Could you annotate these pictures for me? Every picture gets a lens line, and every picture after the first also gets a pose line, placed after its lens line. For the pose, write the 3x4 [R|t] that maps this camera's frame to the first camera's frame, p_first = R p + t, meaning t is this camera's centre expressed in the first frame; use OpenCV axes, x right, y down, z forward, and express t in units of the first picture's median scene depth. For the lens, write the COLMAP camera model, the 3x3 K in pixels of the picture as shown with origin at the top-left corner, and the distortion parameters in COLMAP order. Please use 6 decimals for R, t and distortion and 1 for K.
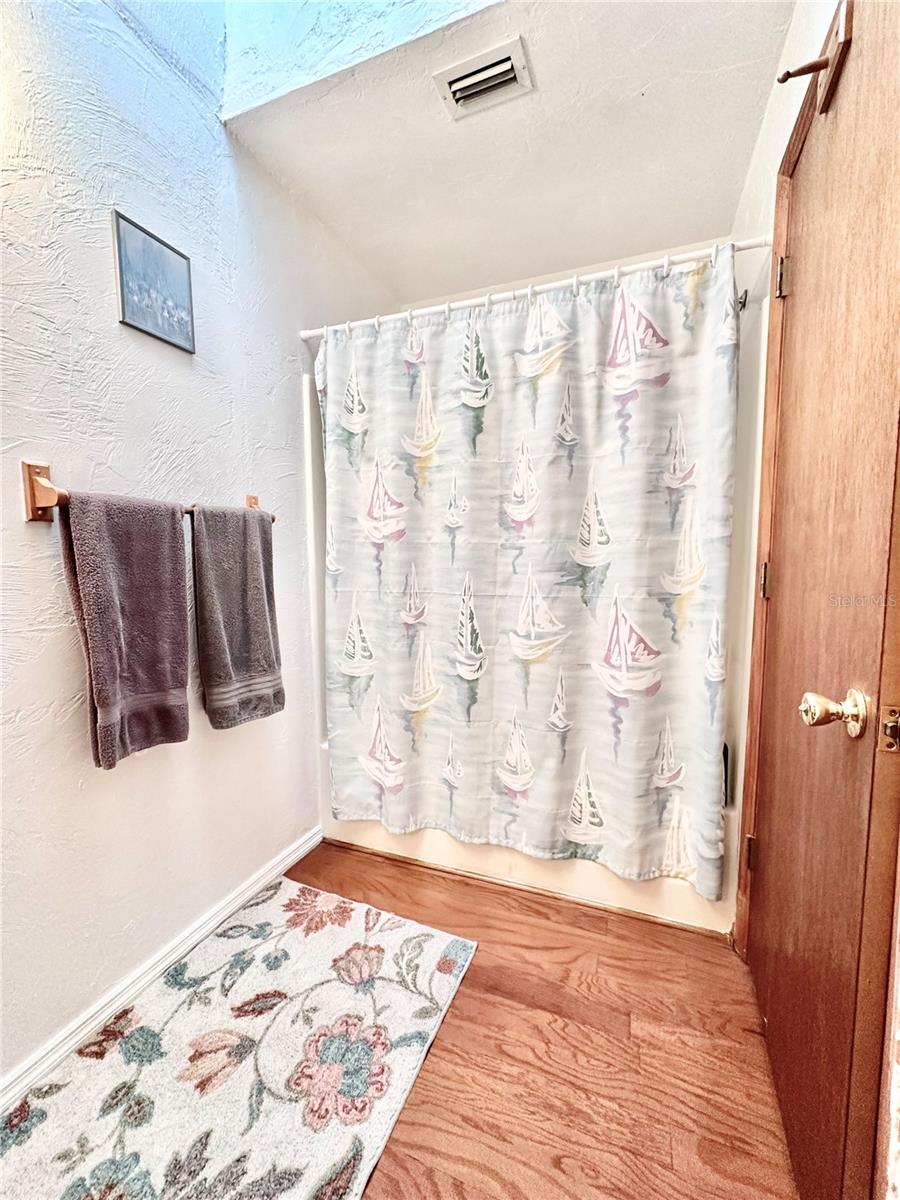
lens RADIAL K [[481.8, 0, 449.1], [0, 481.8, 599.1], [0, 0, 1]] dist [-0.002242, 0.001391]
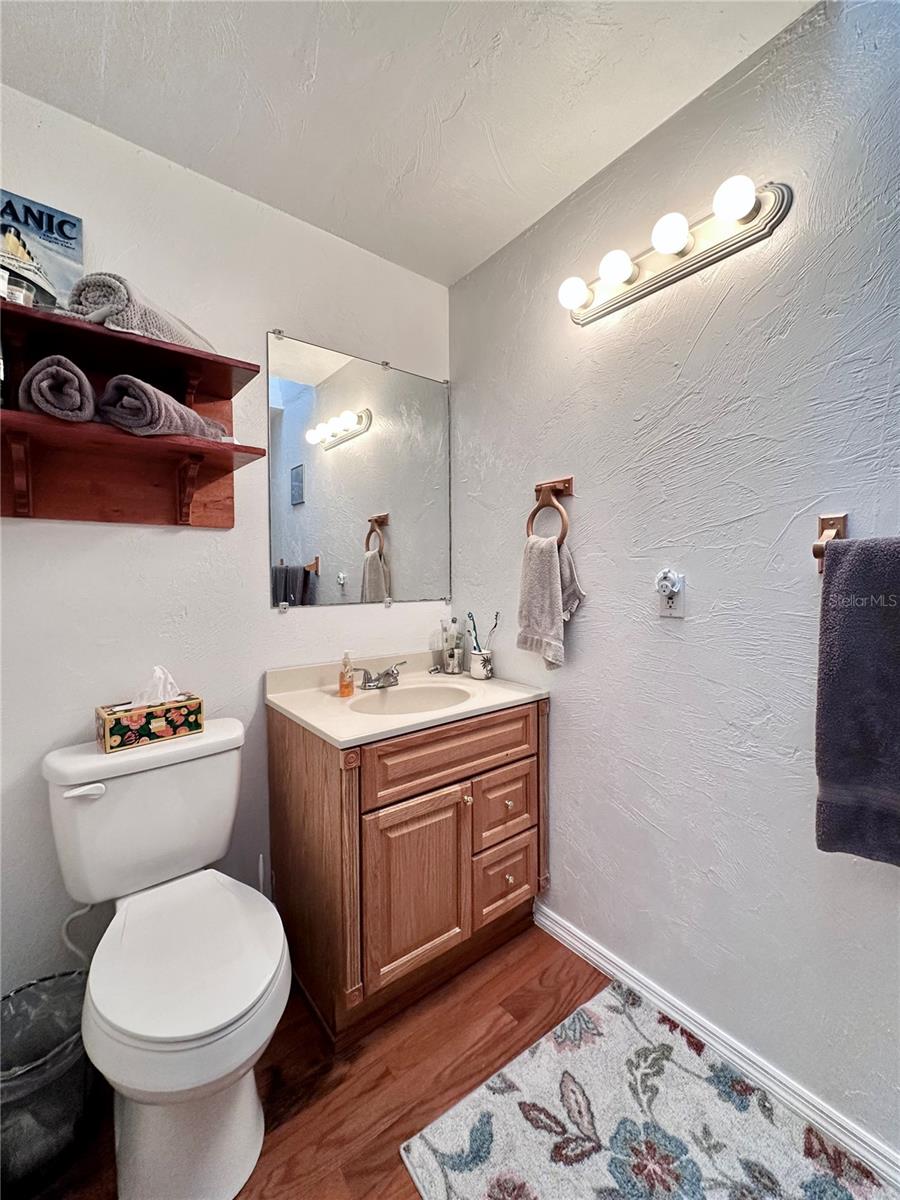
lens RADIAL K [[481.8, 0, 449.7], [0, 481.8, 594.3], [0, 0, 1]] dist [-0.002242, 0.001391]
pose [[-0.495349, 0.031448, -0.868125, 0.399905], [-0.077843, 0.993717, 0.080414, -0.133917], [0.865199, 0.107411, -0.489789, 0.801486]]
